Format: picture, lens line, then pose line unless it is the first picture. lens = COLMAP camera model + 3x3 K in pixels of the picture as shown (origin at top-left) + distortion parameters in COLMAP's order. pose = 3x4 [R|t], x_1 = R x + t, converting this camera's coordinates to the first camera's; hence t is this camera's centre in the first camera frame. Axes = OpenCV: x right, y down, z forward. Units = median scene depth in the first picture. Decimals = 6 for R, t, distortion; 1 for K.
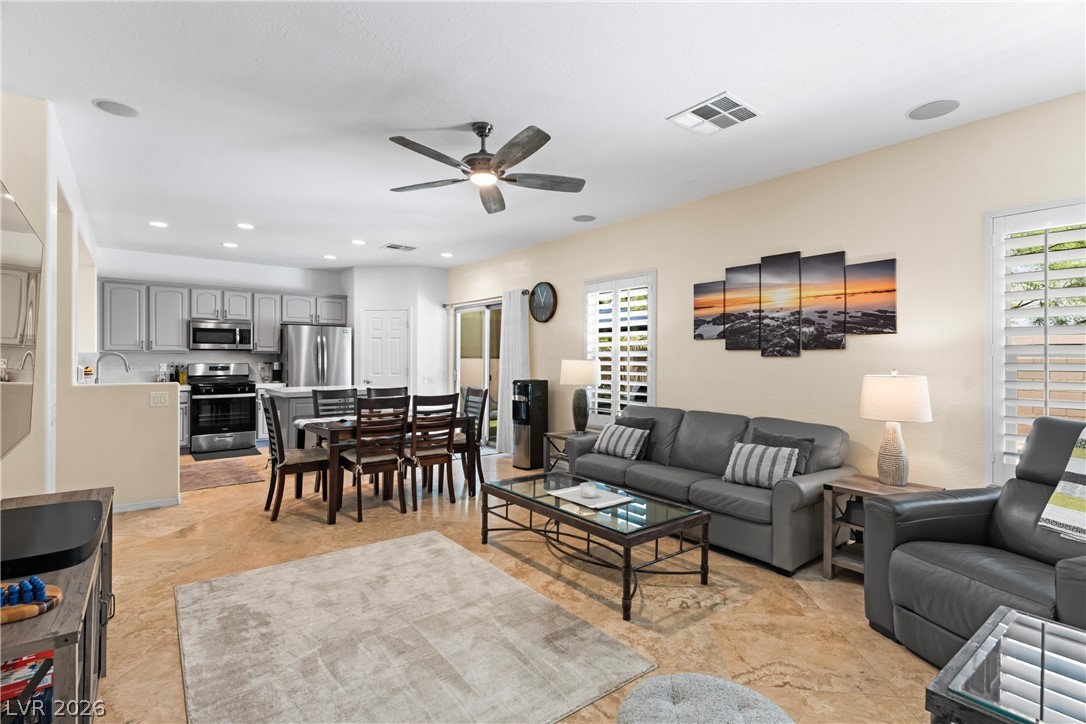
lens RADIAL K [[513.8, 0, 544.4], [0, 513.8, 356.6], [0, 0, 1]] dist [0.000626, 0.000428]
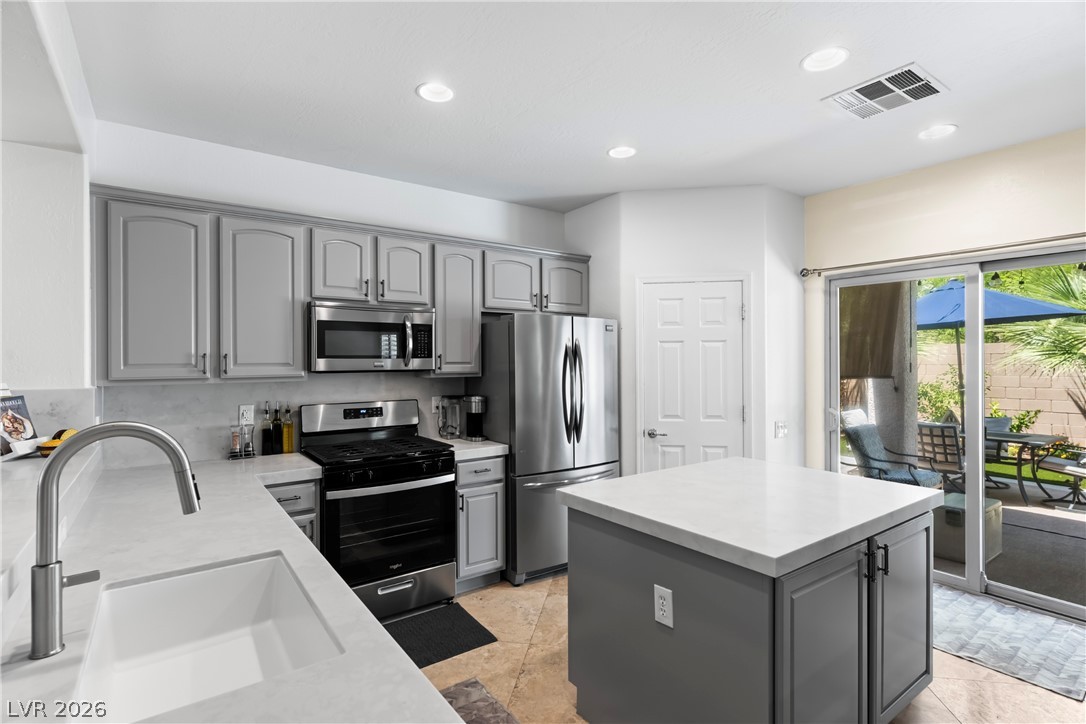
lens RADIAL K [[522.8, 0, 535.8], [0, 522.8, 357.7], [0, 0, 1]] dist [-0.003445, 0.003151]
pose [[0.998738, -0.007809, -0.049610, -0.613833], [0.007615, 0.999963, -0.004095, -0.029053], [0.049641, 0.003712, 0.998760, 0.739522]]
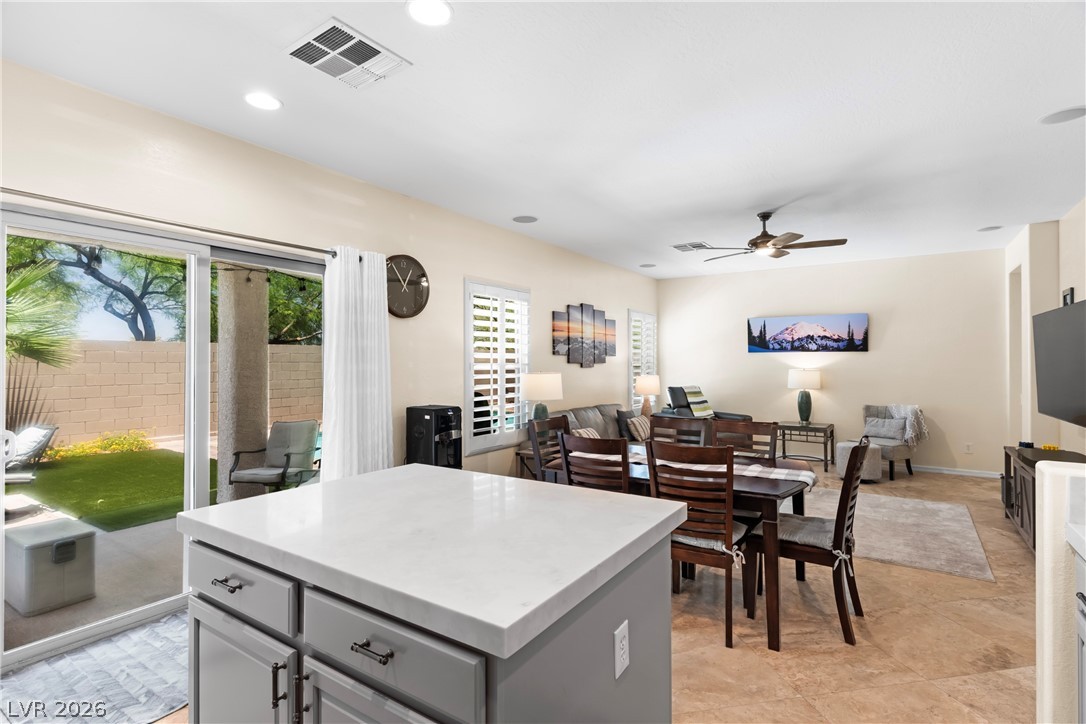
lens RADIAL K [[522.8, 0, 546.1], [0, 522.8, 358.2], [0, 0, 1]] dist [-0.003445, 0.003151]
pose [[-0.296243, 0.002639, 0.955109, -0.808358], [-0.003728, 0.999985, -0.003919, -0.017001], [-0.955105, -0.004722, -0.296229, 1.211661]]
